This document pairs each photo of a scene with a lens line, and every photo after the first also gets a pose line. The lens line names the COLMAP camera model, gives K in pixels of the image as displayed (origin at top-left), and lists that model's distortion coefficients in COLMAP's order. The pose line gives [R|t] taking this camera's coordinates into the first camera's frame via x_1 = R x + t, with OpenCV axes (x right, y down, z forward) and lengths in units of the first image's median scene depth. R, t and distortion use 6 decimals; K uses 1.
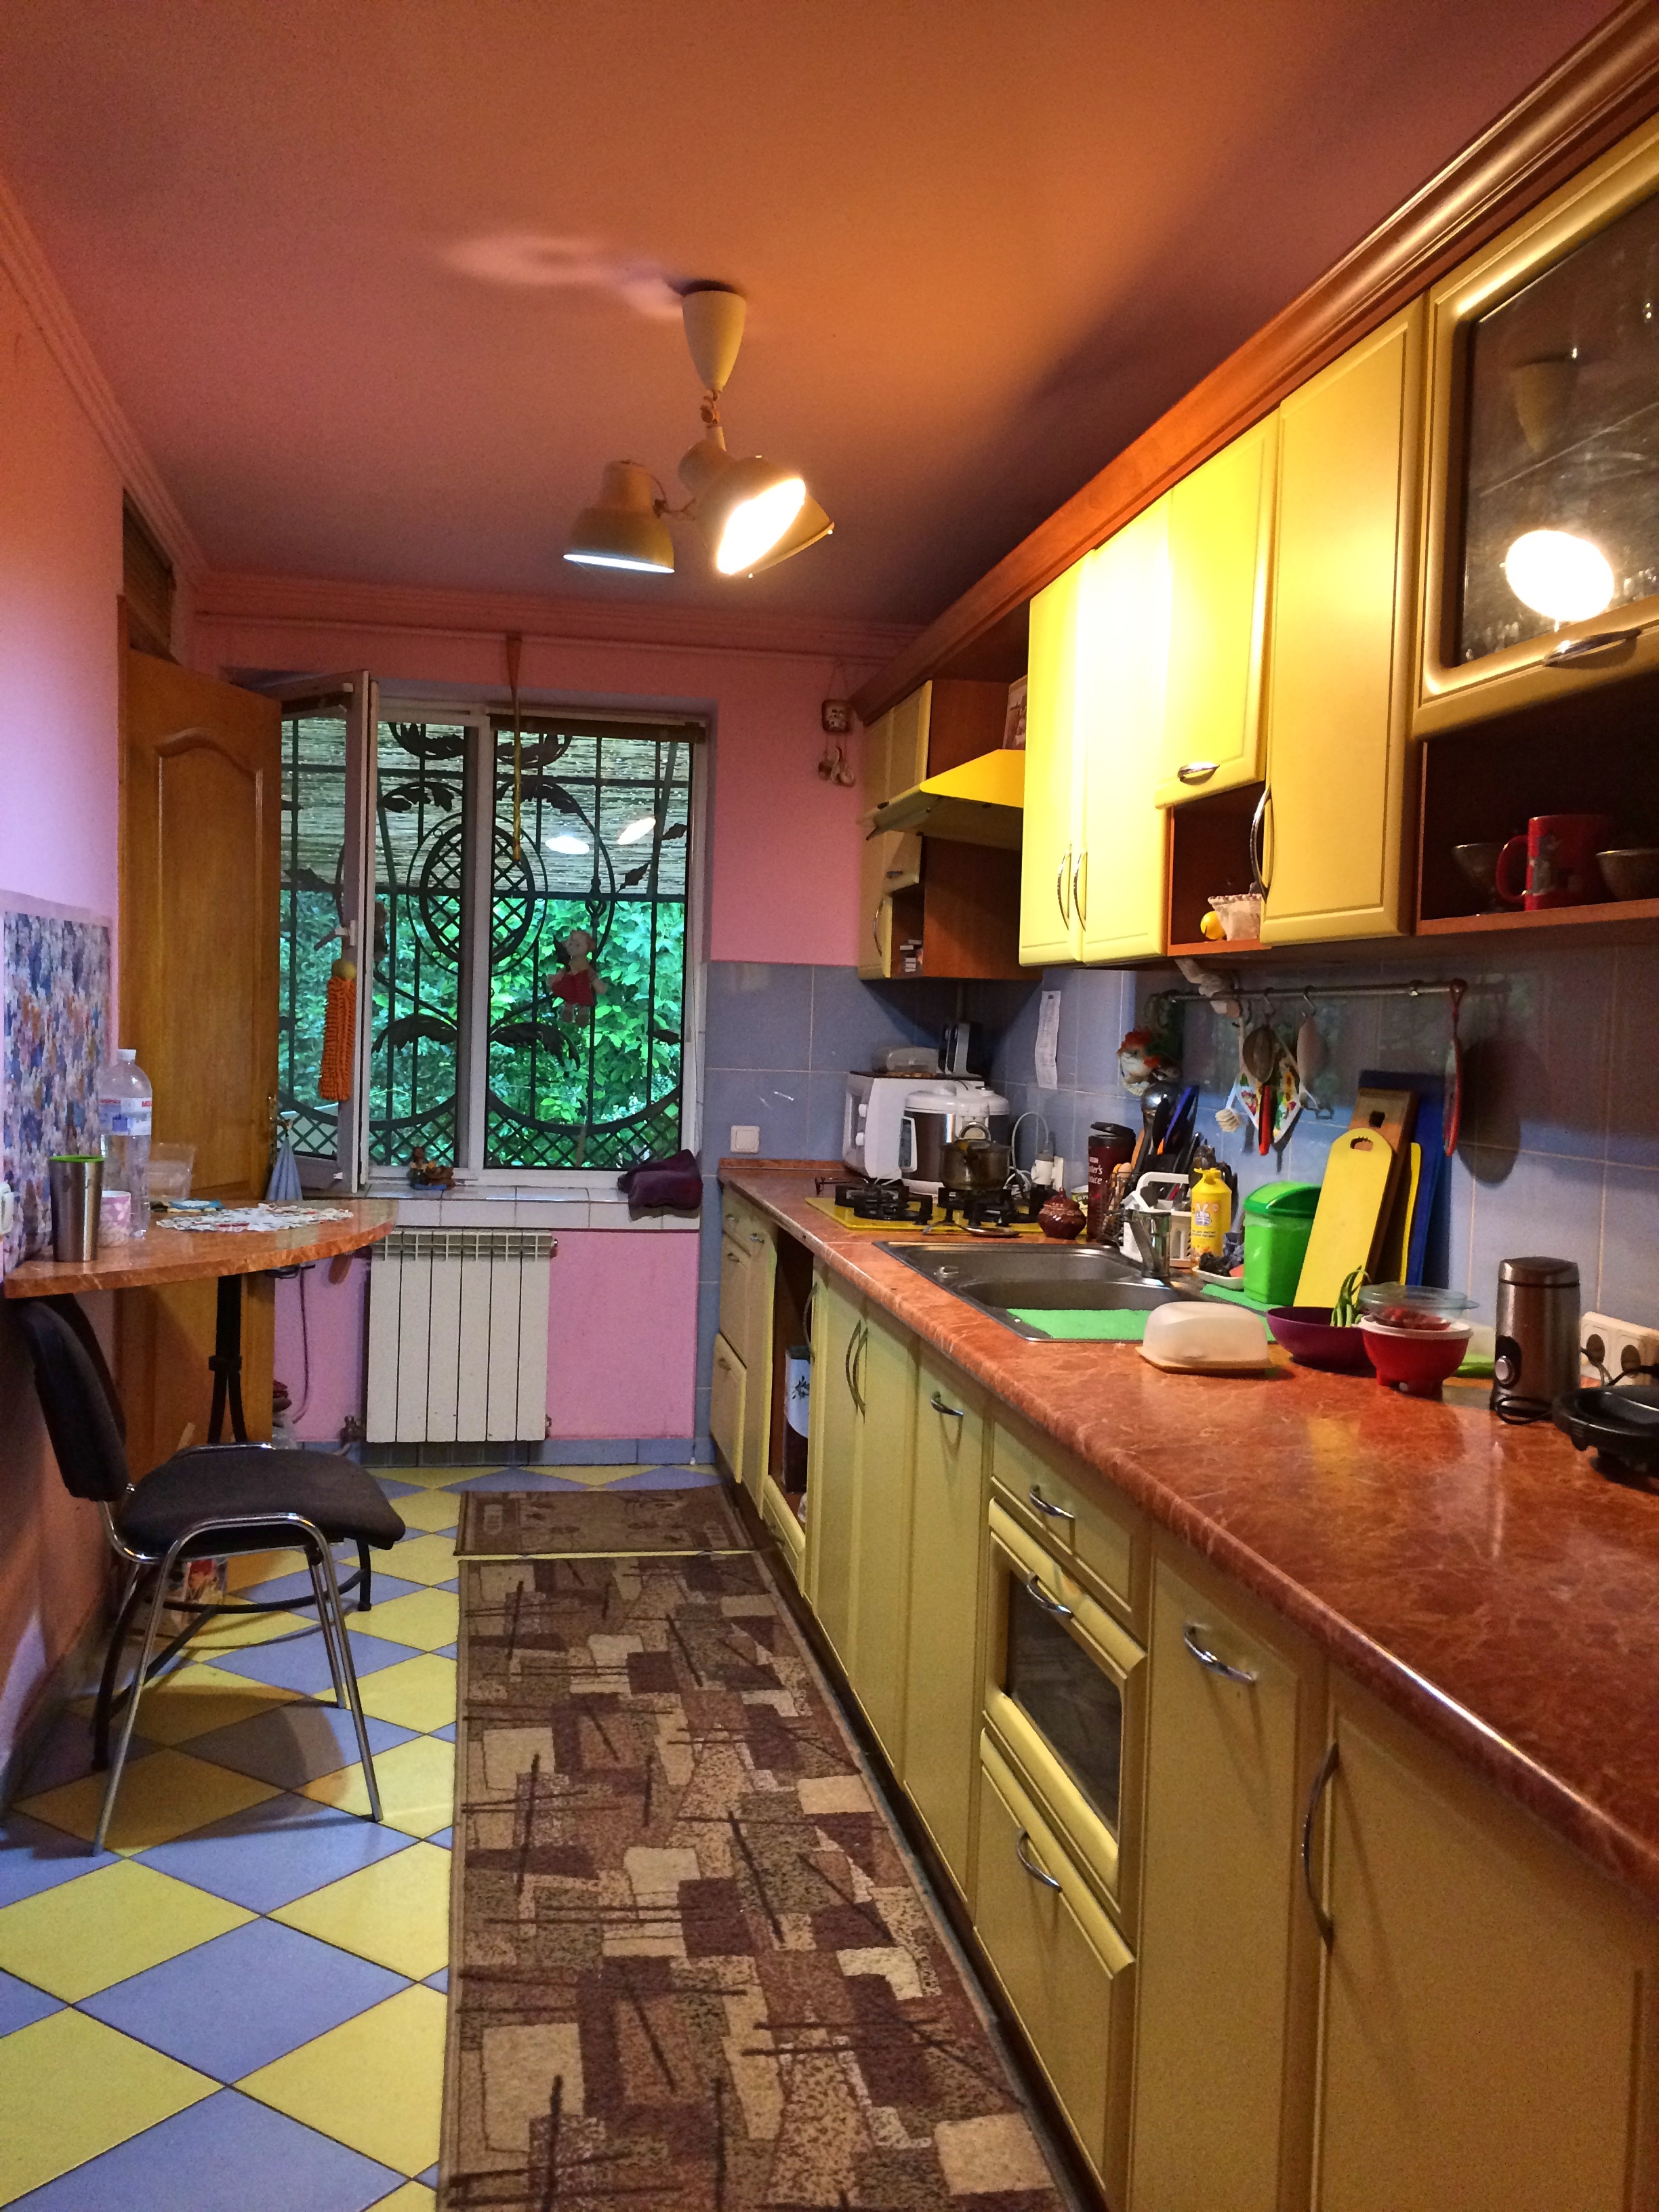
lens RADIAL K [[1898.5, 0, 828.7], [0, 1898.5, 1109.5], [0, 0, 1]] dist [0.005845, 0.002431]
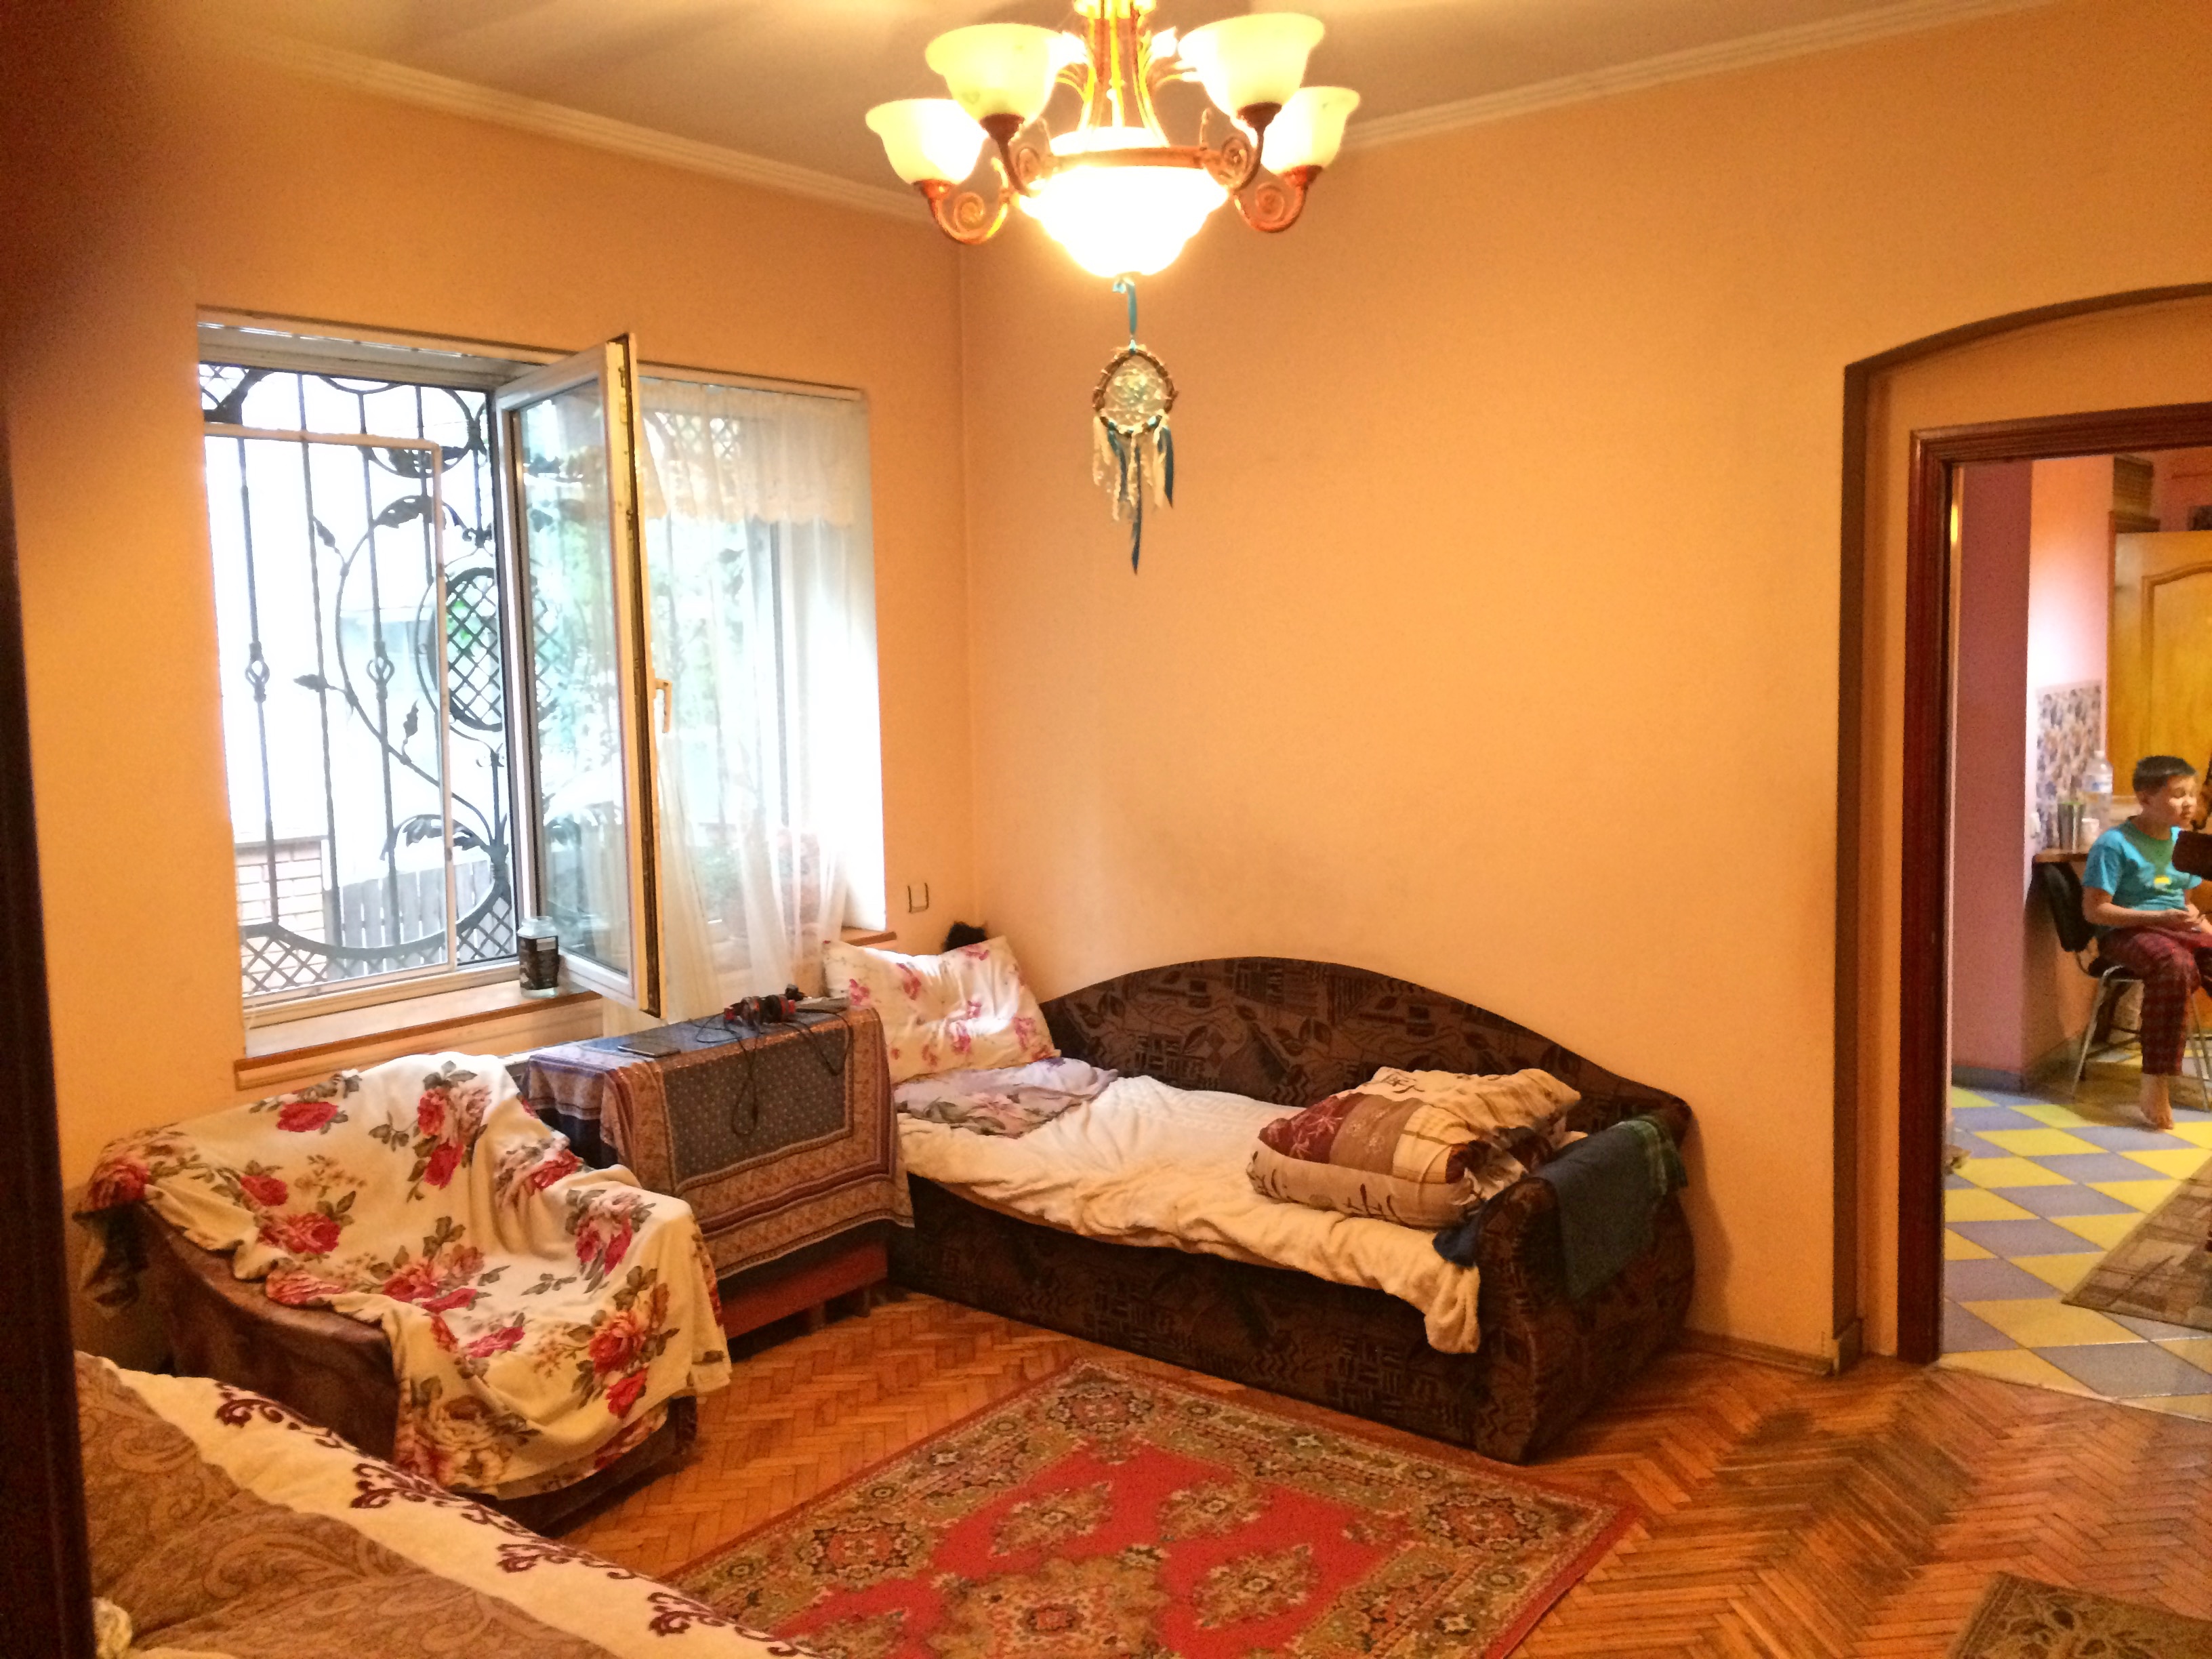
lens RADIAL K [[1898.5, 0, 1106.2], [0, 1898.5, 837.0], [0, 0, 1]] dist [0.005845, 0.002431]
pose [[0.636469, 0.024824, -0.770903, 0.567918], [0.000763, 0.999461, 0.032814, -0.007726], [0.771302, -0.021473, 0.636107, -1.213799]]
